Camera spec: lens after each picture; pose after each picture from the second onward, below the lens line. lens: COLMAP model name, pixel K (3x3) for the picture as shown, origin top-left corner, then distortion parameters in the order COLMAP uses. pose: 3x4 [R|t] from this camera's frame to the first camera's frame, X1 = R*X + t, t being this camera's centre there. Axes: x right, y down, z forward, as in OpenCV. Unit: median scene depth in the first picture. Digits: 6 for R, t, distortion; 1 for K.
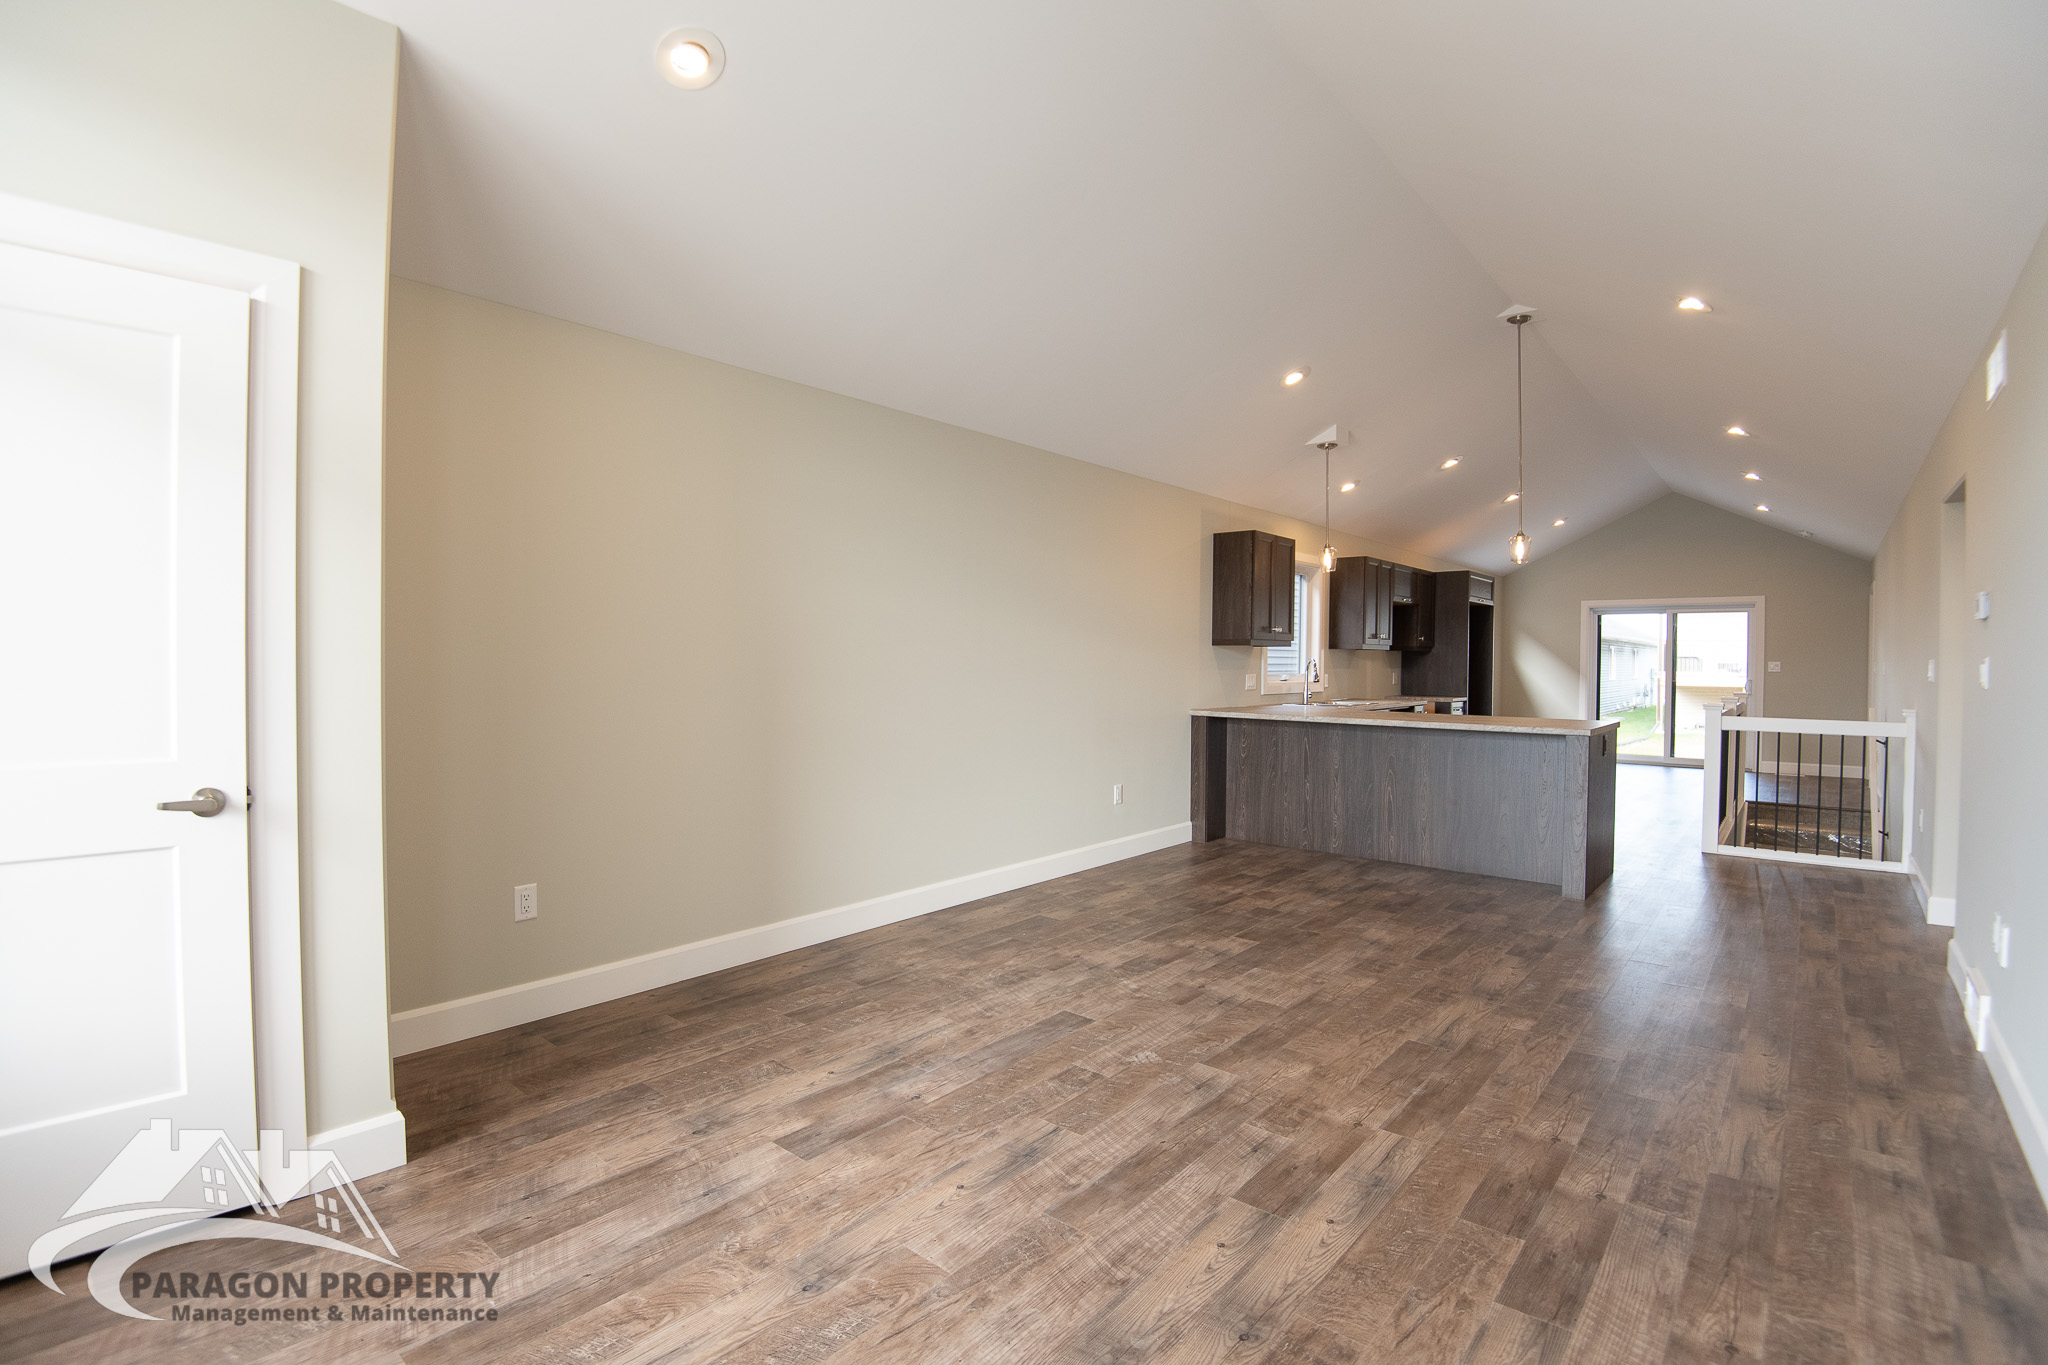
lens RADIAL K [[947.9, 0, 1018.6], [0, 947.9, 675.0], [0, 0, 1]] dist [-0.000522, -0.020730]
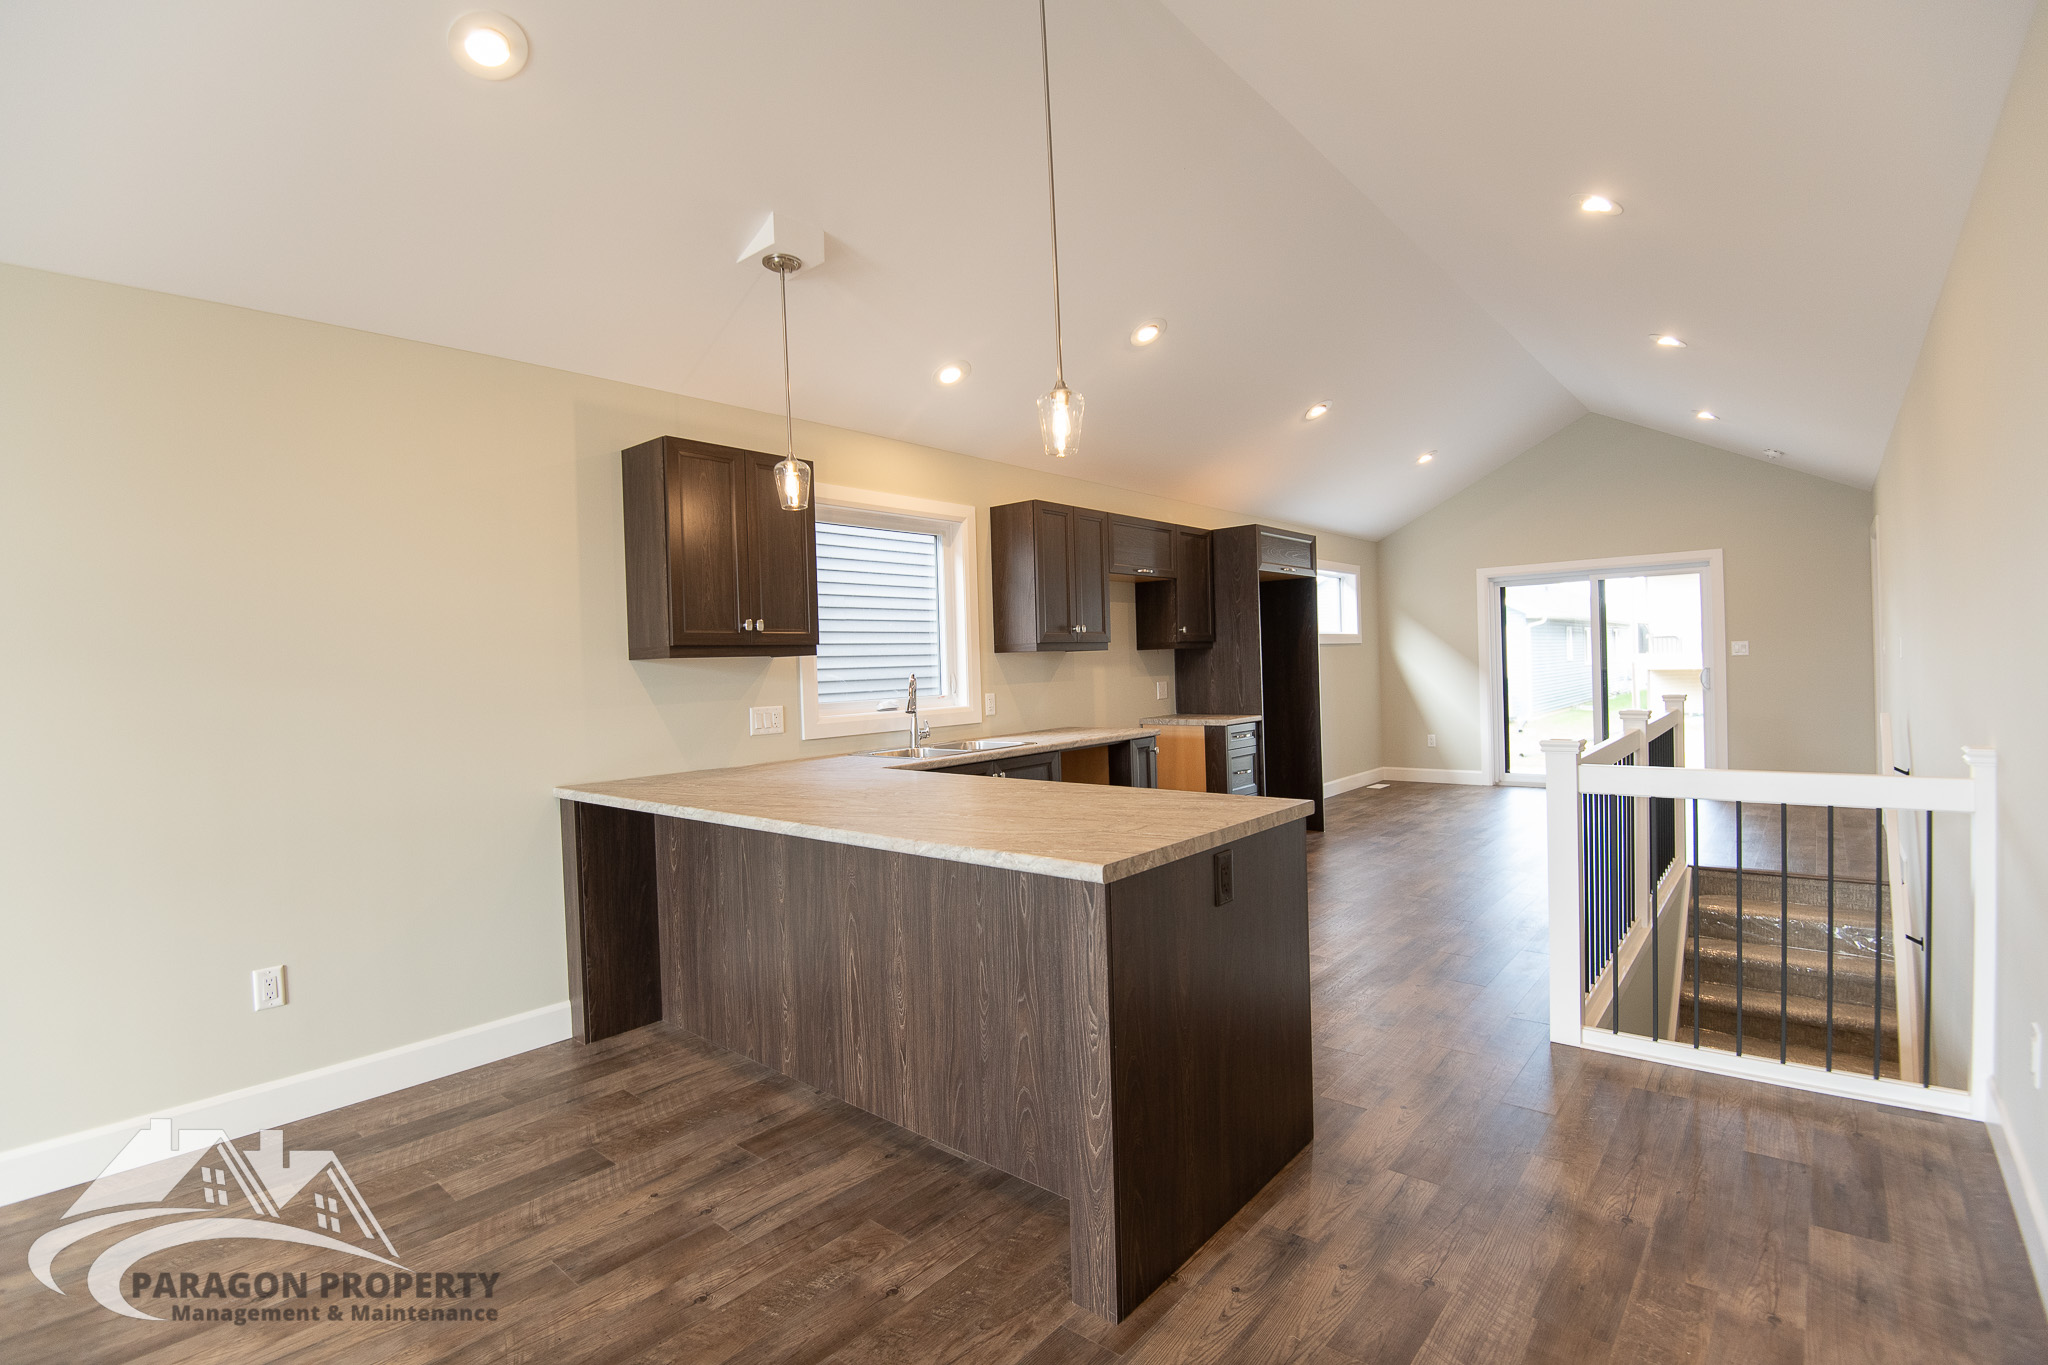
lens RADIAL K [[935.8, 0, 1018.3], [0, 935.8, 669.3], [0, 0, 1]] dist [-0.024879, -0.010177]
pose [[0.998895, -0.043291, -0.018284, 0.509162], [0.043023, 0.998965, -0.014797, -0.011030], [0.018906, 0.013994, 0.999723, 0.560833]]
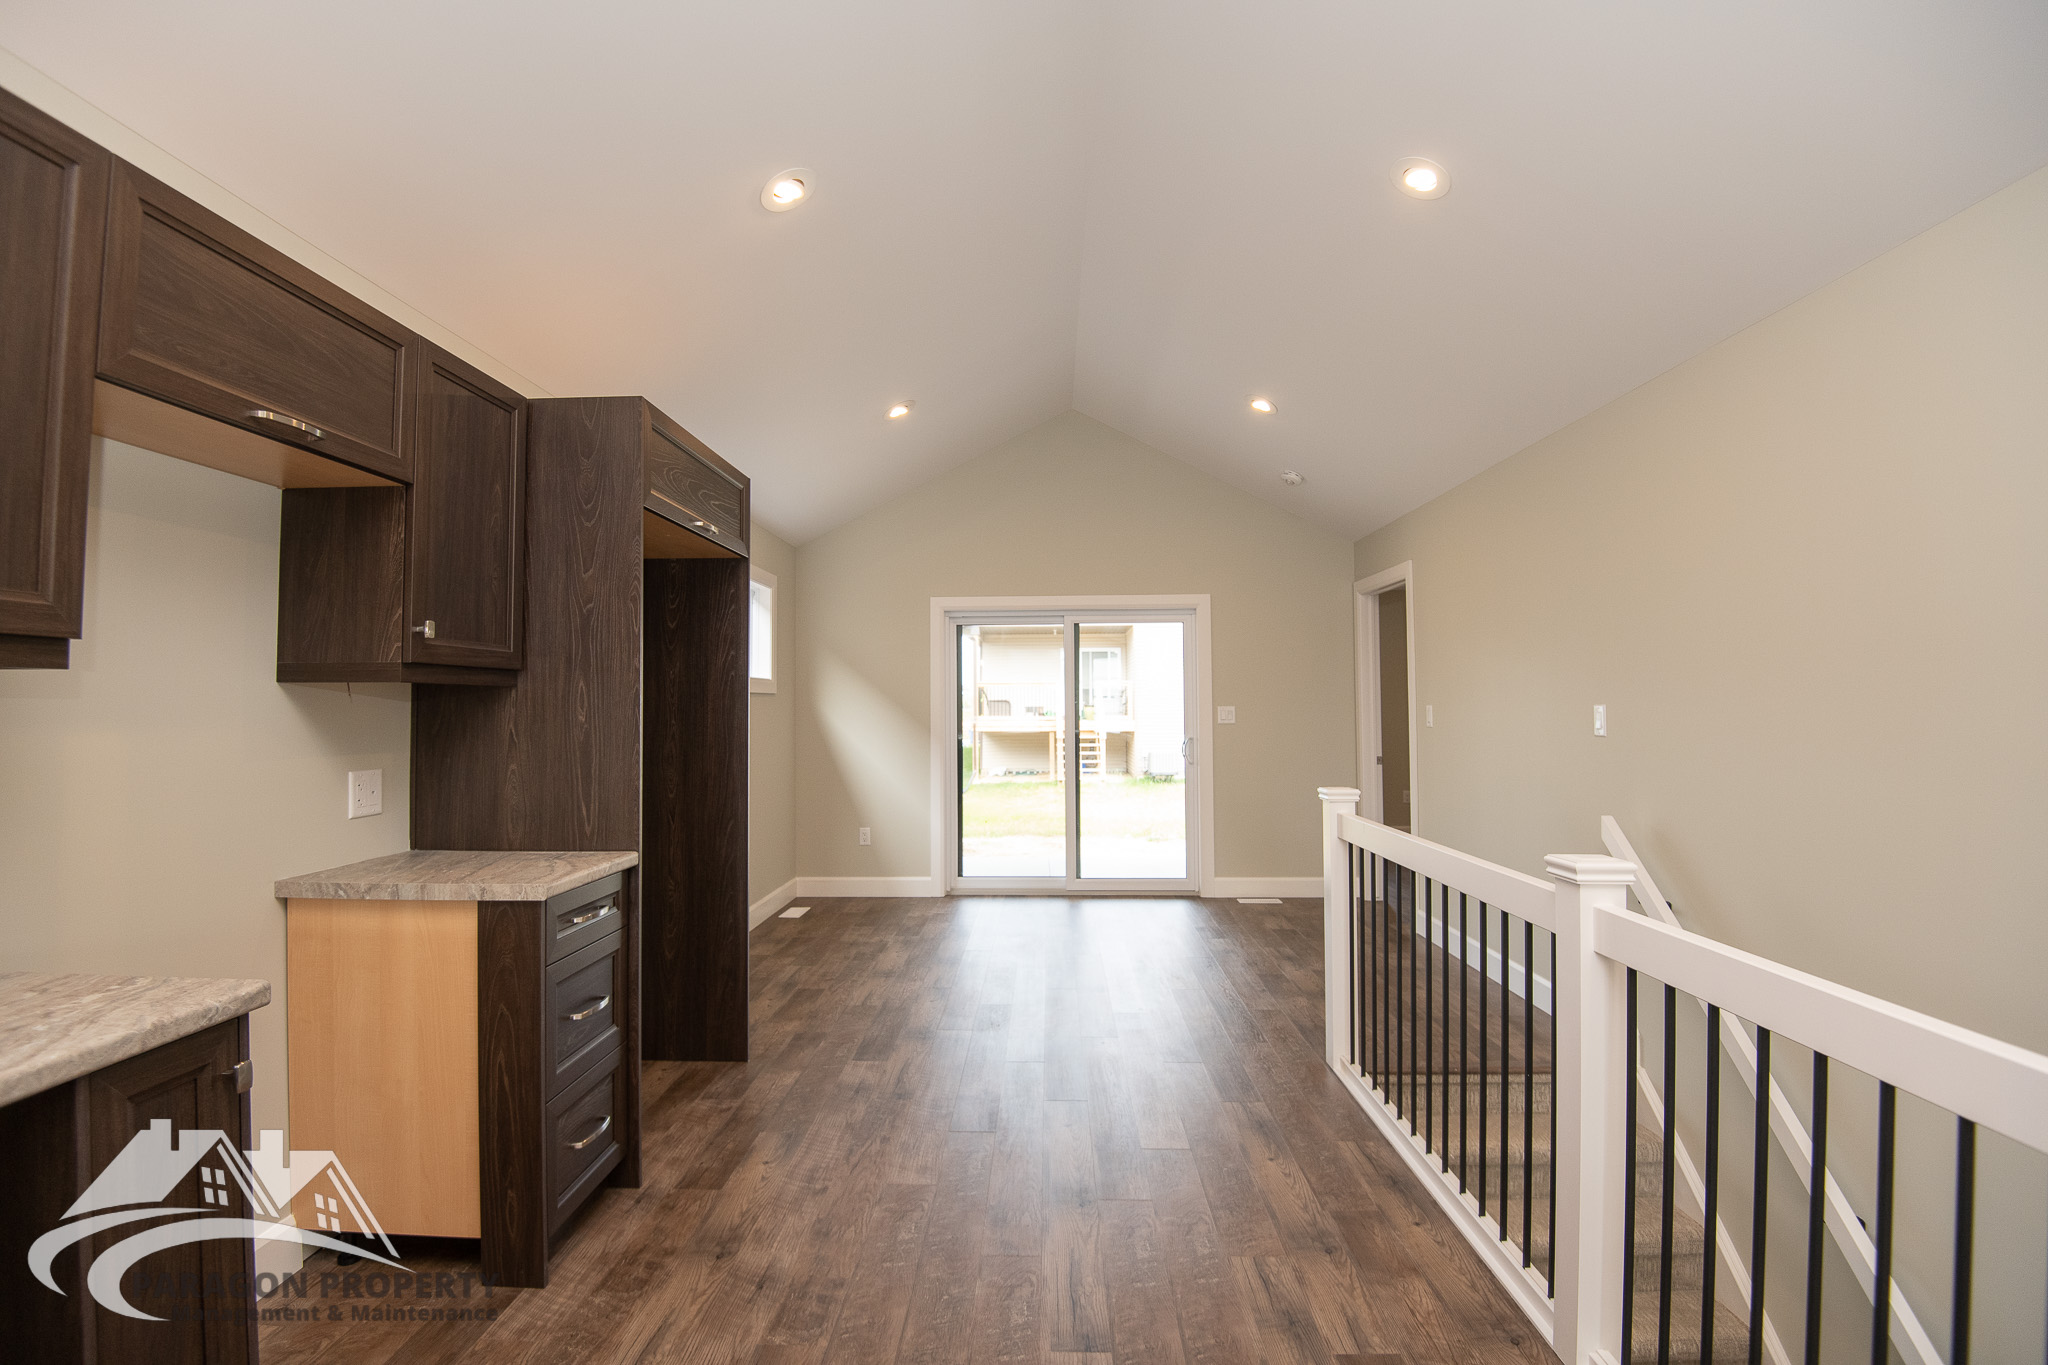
lens RADIAL K [[935.8, 0, 1018.3], [0, 935.8, 669.3], [0, 0, 1]] dist [-0.024879, -0.010177]
pose [[0.785548, 0.009798, 0.618723, 0.624606], [0.025715, 0.998494, -0.048461, -0.022105], [-0.618266, 0.053979, 0.784113, 1.129978]]
